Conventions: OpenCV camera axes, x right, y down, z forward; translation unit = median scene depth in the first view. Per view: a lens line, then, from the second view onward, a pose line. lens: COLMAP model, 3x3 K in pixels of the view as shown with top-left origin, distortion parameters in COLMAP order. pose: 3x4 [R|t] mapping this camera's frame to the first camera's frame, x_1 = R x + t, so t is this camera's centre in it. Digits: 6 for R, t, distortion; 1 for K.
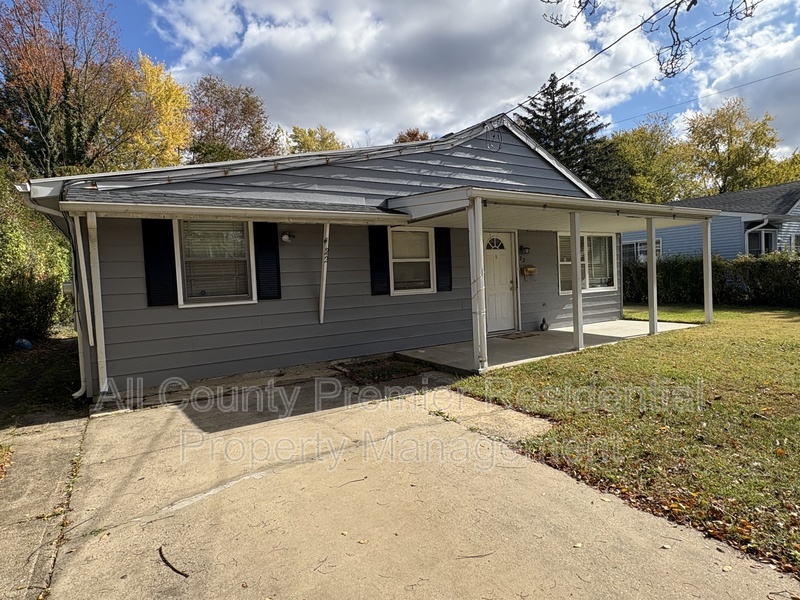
lens RADIAL K [[447.5, 0, 400.0], [0, 447.5, 300.0], [0, 0, 1]] dist [-0.000529, -0.000040]
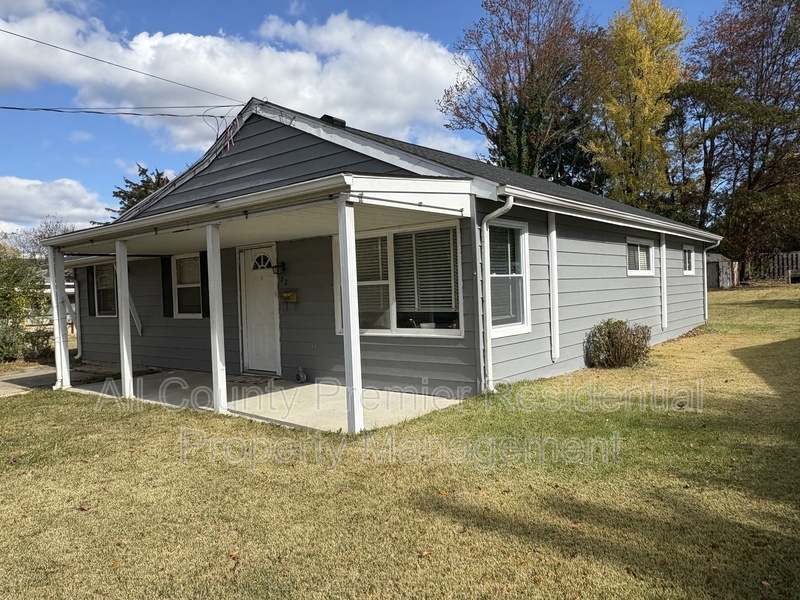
lens RADIAL K [[584.6, 0, 400.0], [0, 584.6, 300.0], [0, 0, 1]] dist [0.002554, 0.000350]
pose [[0.327898, 0.044501, -0.943664, 1.296008], [-0.021083, 0.998986, 0.039784, -0.105912], [0.944478, 0.006850, 0.328504, 0.899084]]
